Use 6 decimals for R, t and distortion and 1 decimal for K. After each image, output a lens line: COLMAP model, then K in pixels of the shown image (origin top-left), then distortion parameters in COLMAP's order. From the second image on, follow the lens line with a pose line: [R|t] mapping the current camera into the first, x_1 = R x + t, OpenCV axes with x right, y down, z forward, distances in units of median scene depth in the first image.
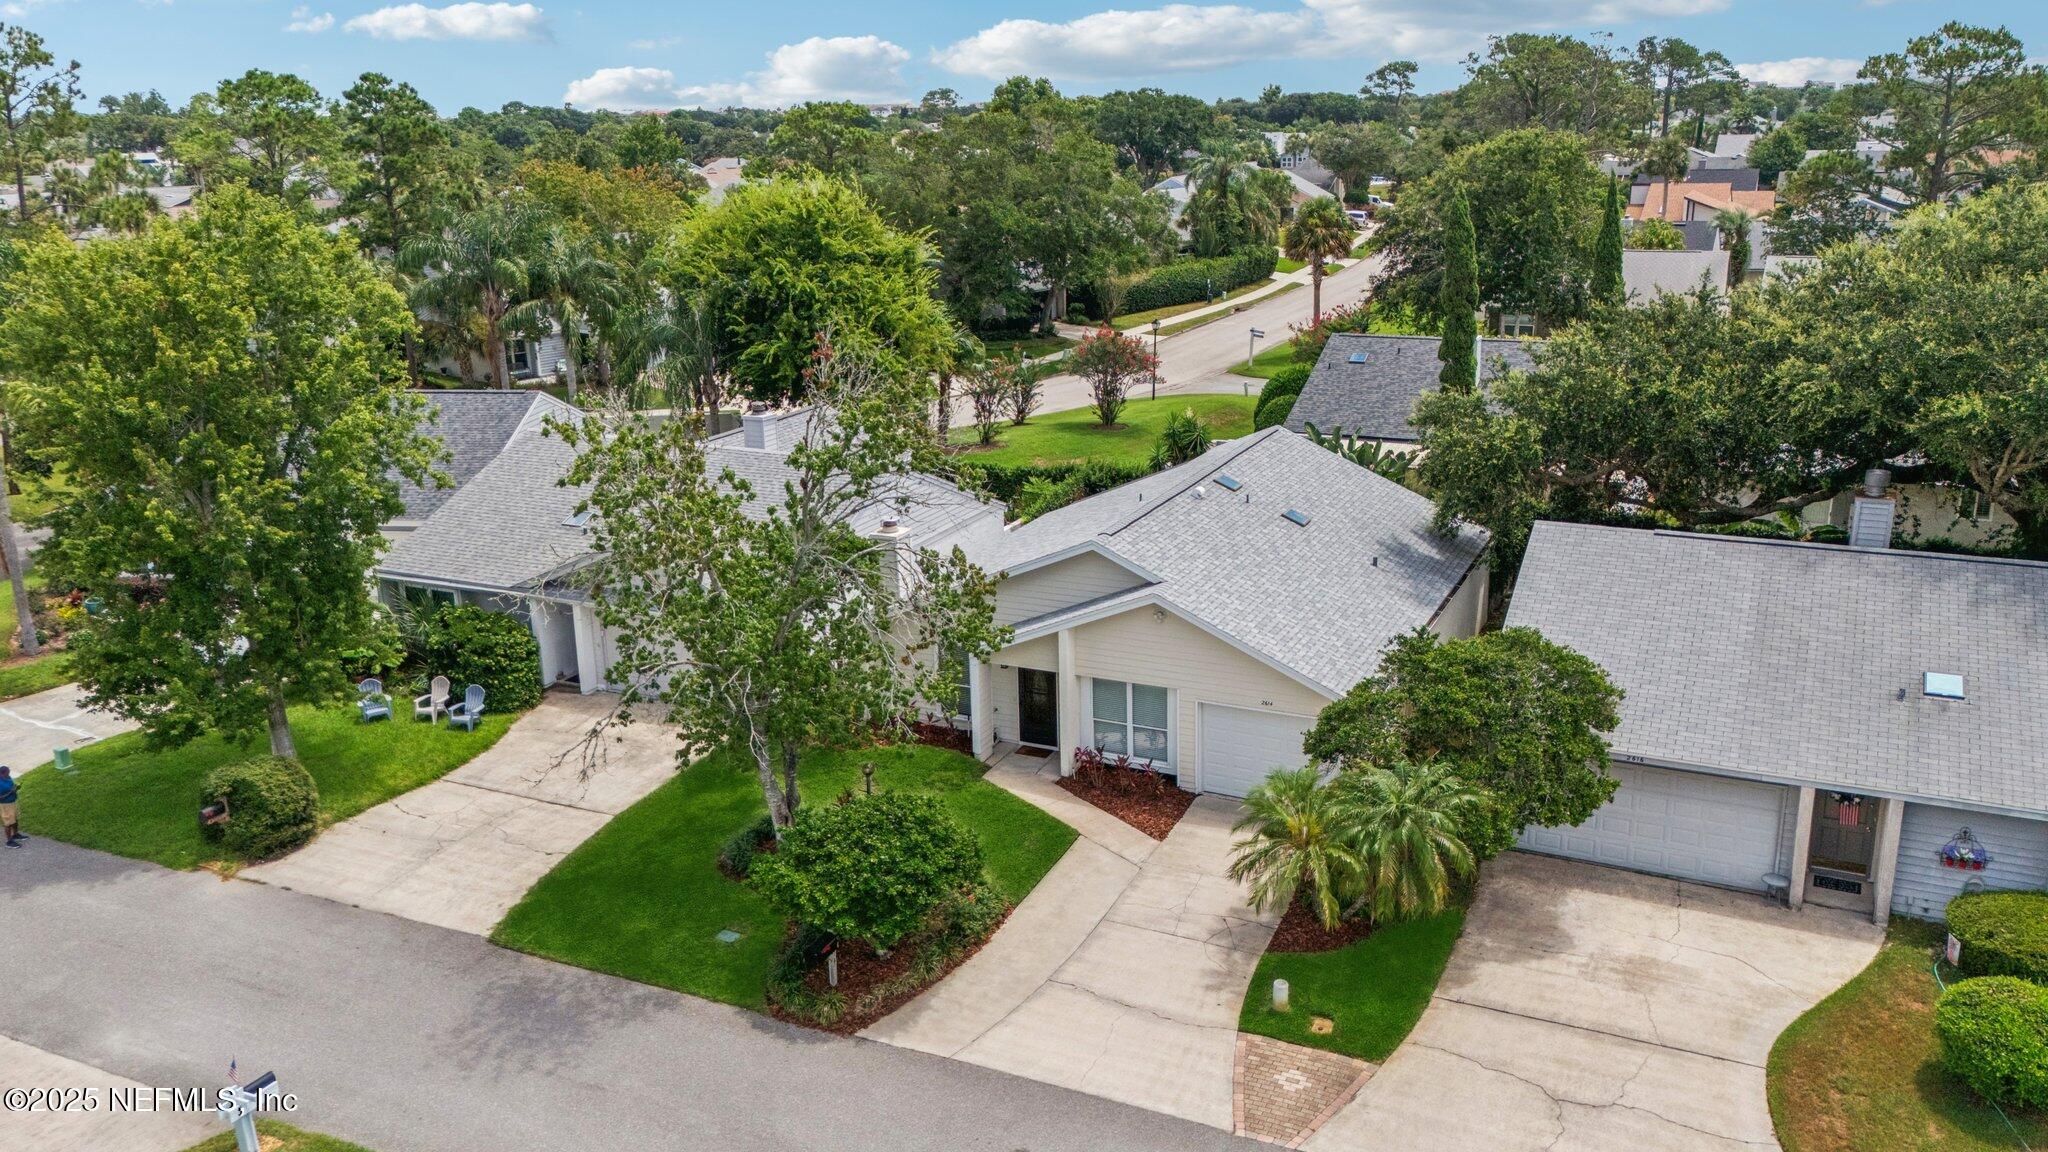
lens RADIAL K [[1621.1, 0, 1024.0], [0, 1621.1, 576.0], [0, 0, 1]] dist [0.052076, -0.004621]
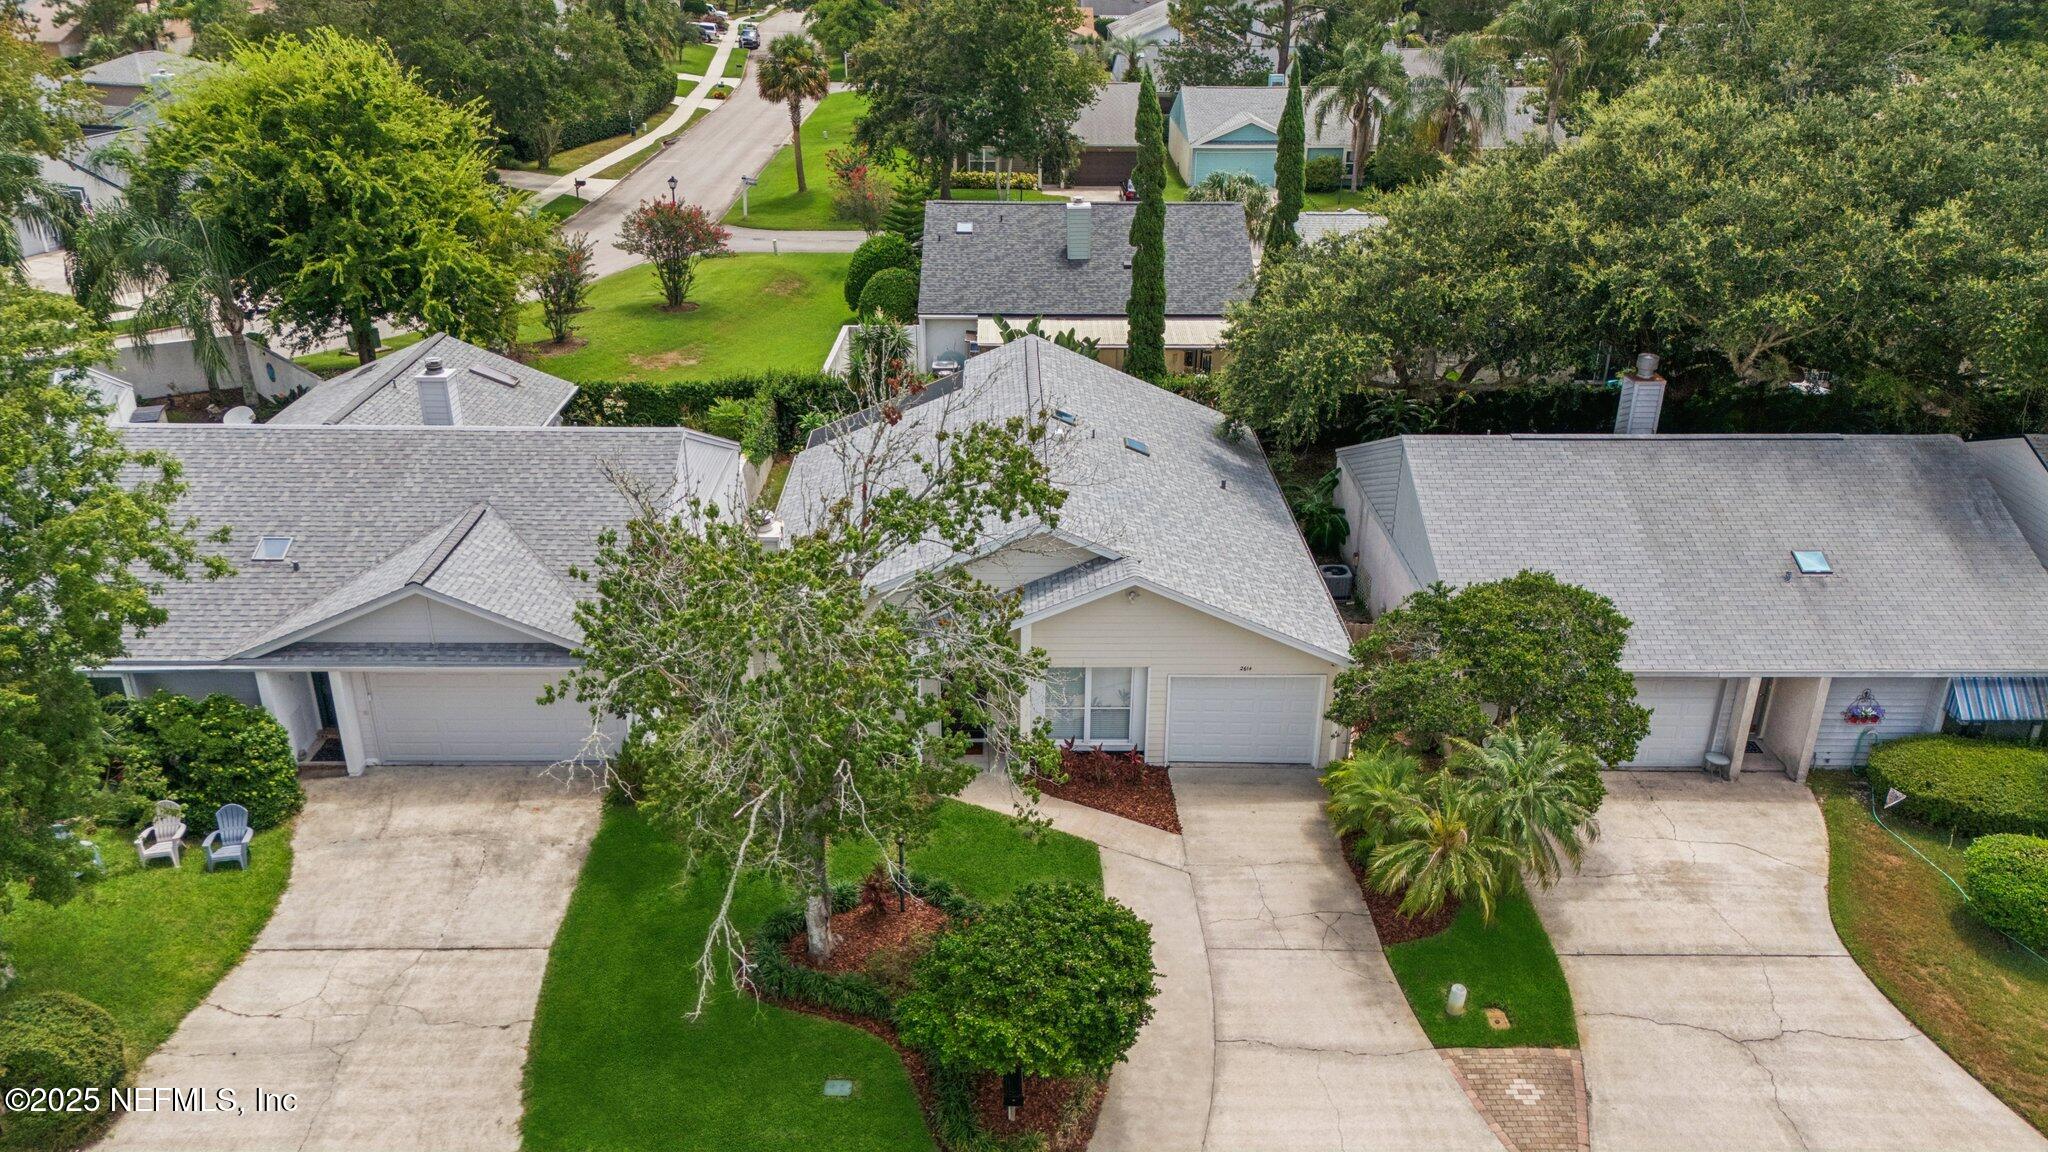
lens RADIAL K [[1516.2, 0, 1024.0], [0, 1516.2, 576.0], [0, 0, 1]] dist [0.041650, -0.002619]
pose [[0.894496, -0.160314, 0.417345, -0.337425], [0.099446, 0.981458, 0.163863, -0.137175], [-0.435876, -0.105071, 0.893852, 0.254873]]
